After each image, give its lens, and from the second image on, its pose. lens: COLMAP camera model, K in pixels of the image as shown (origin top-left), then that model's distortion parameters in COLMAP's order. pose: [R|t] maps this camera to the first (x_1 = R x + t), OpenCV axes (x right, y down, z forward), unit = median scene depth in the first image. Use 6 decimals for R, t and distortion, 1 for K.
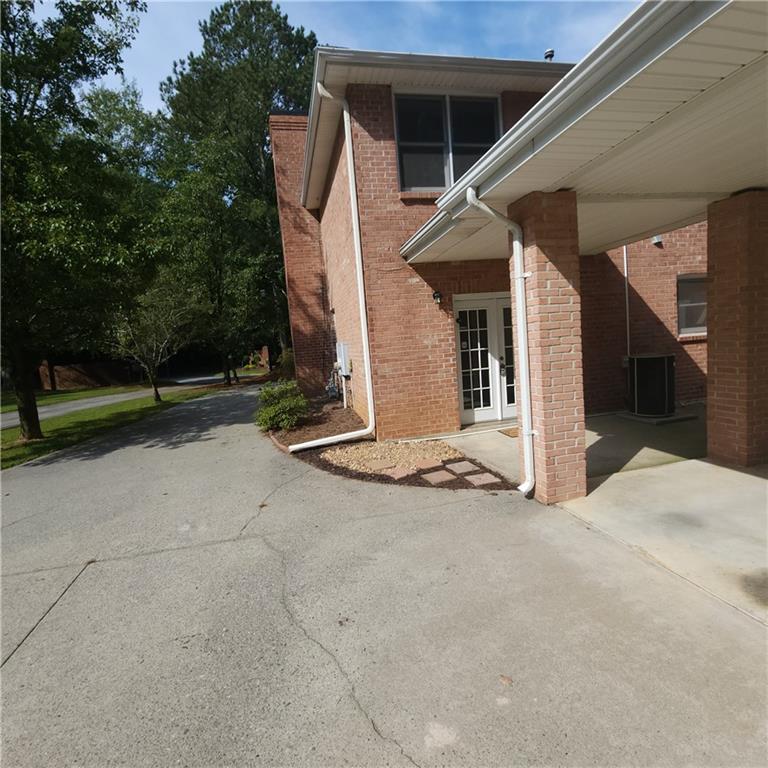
lens RADIAL K [[426.1, 0, 379.5], [0, 426.1, 386.1], [0, 0, 1]] dist [0.001010, 0.001296]
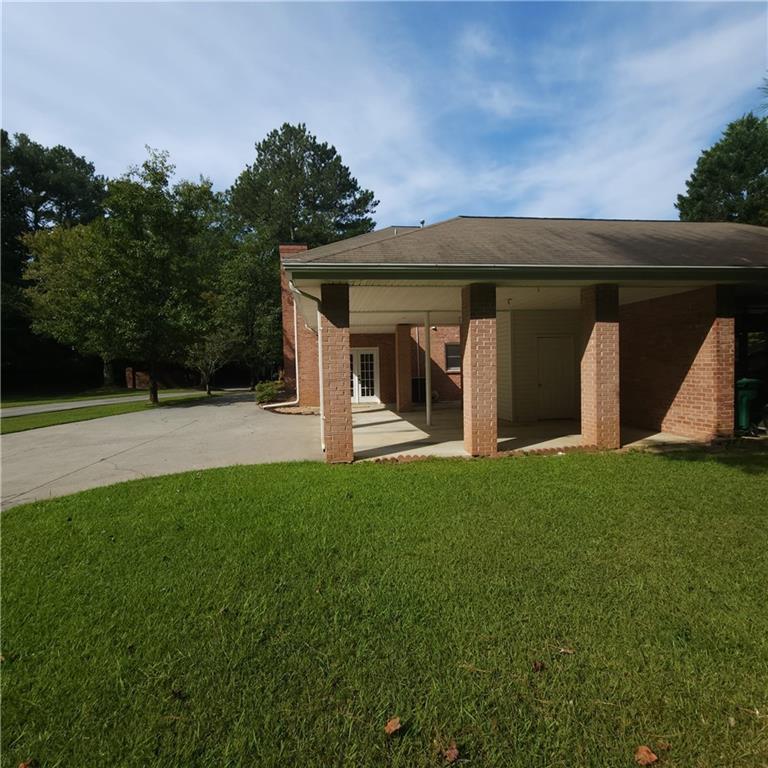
lens RADIAL K [[426.1, 0, 379.5], [0, 426.1, 386.1], [0, 0, 1]] dist [0.001010, 0.001296]
pose [[0.994823, 0.057392, -0.083862, 0.681736], [-0.062200, 0.996497, -0.055892, 0.127787], [0.080361, 0.060819, 0.994909, -1.465611]]
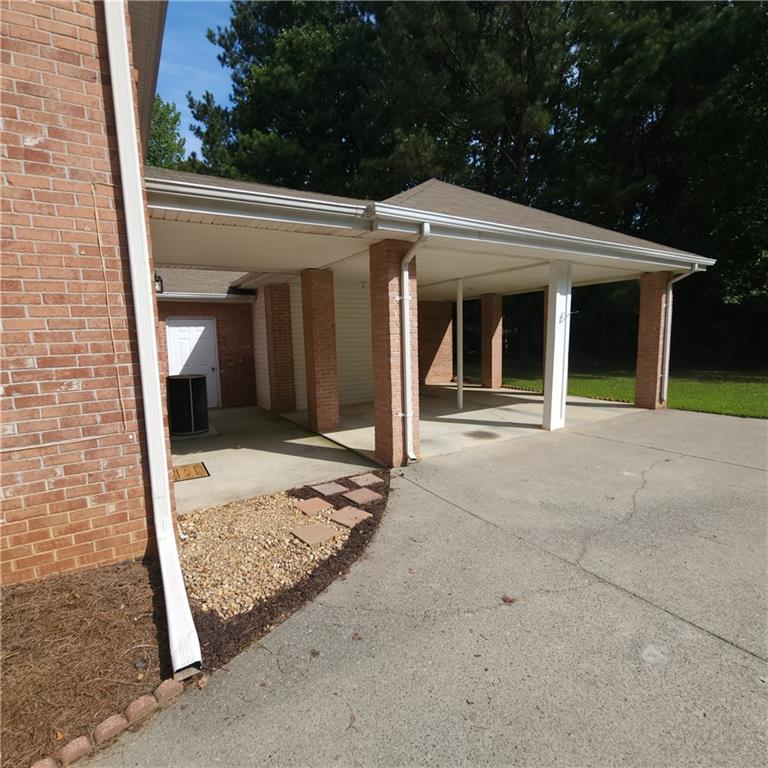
lens RADIAL K [[426.1, 0, 379.5], [0, 426.1, 386.1], [0, 0, 1]] dist [0.001010, 0.001296]
pose [[-0.332186, -0.022864, 0.942937, -0.568020], [0.152641, 0.985225, 0.077663, -0.062571], [-0.930781, 0.169729, -0.323788, 0.970375]]
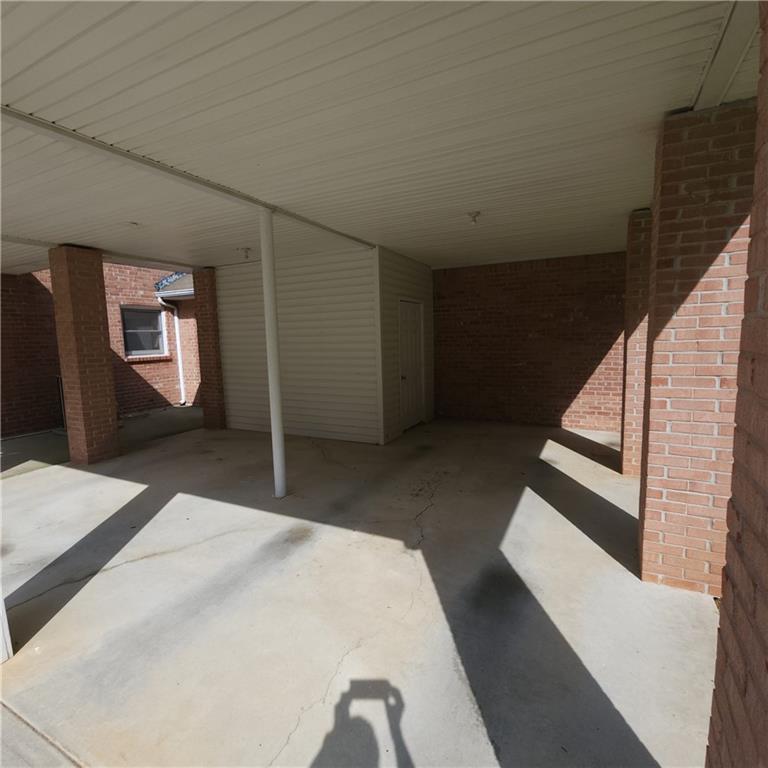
lens RADIAL K [[426.1, 0, 379.5], [0, 426.1, 386.1], [0, 0, 1]] dist [0.001010, 0.001296]
pose [[0.640336, -0.028258, 0.767575, 0.310247], [0.057165, 0.998305, -0.010937, 0.015262], [-0.765965, 0.050882, 0.640866, -0.323673]]
